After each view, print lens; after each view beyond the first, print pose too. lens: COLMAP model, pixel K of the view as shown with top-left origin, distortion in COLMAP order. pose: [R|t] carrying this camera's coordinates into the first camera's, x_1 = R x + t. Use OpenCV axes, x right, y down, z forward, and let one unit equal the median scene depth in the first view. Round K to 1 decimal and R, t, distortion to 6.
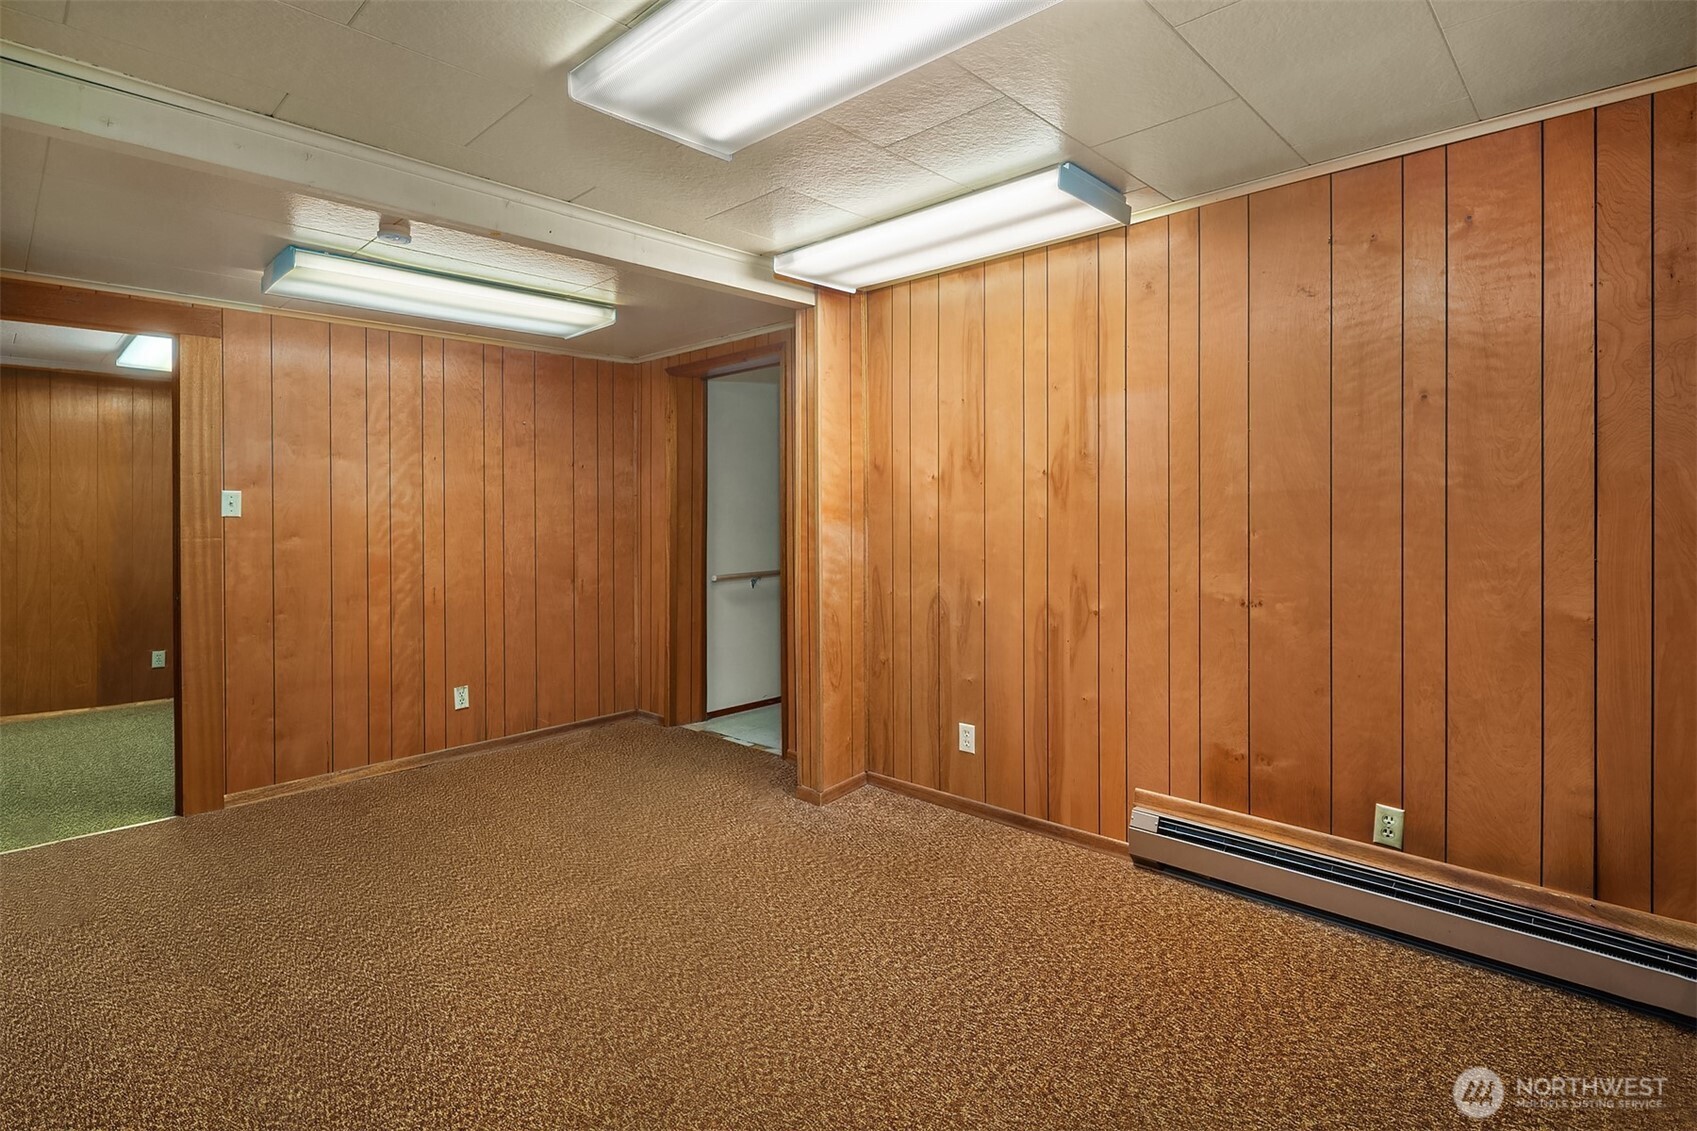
lens RADIAL K [[841.7, 0, 858.2], [0, 841.7, 522.4], [0, 0, 1]] dist [0.003316, 0.003626]
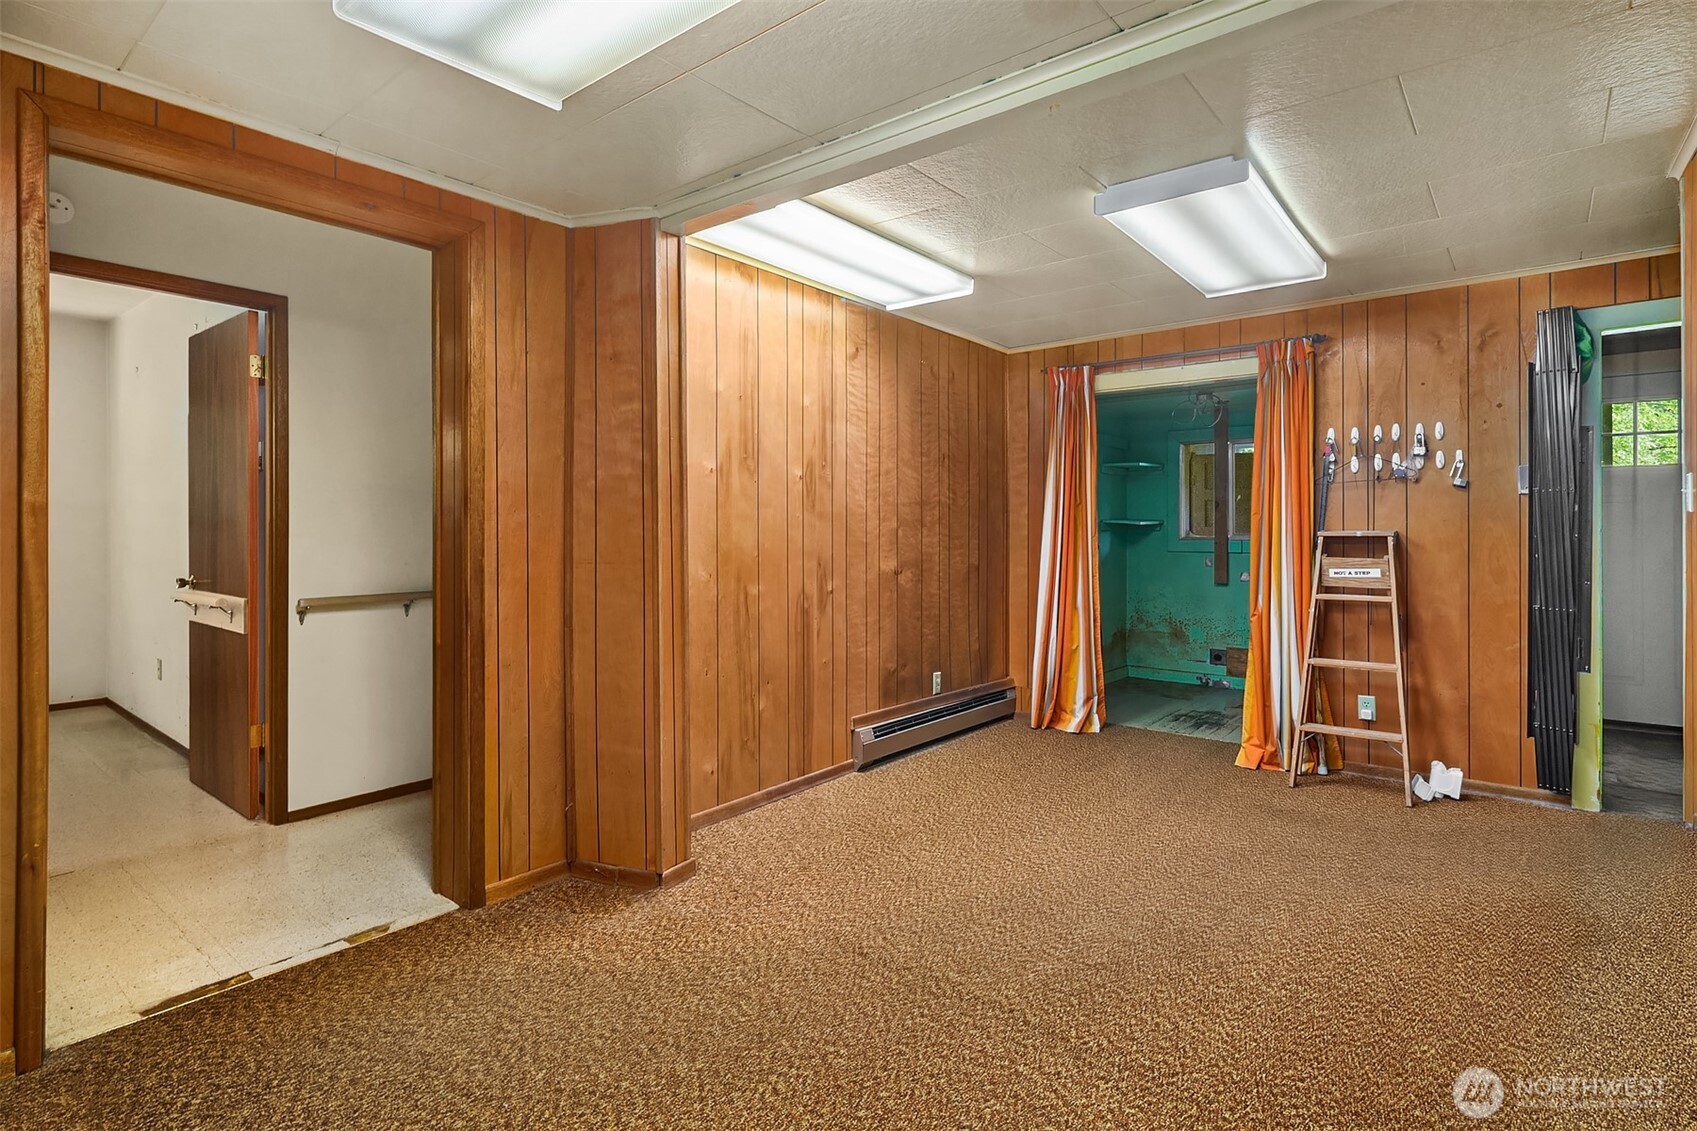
lens RADIAL K [[841.7, 0, 858.1], [0, 841.7, 530.4], [0, 0, 1]] dist [0.003316, 0.003626]
pose [[-0.080245, 0.004478, 0.996765, -1.059058], [0.005320, 0.999978, -0.004064, 0.022215], [-0.996761, 0.004977, -0.080267, 1.141412]]
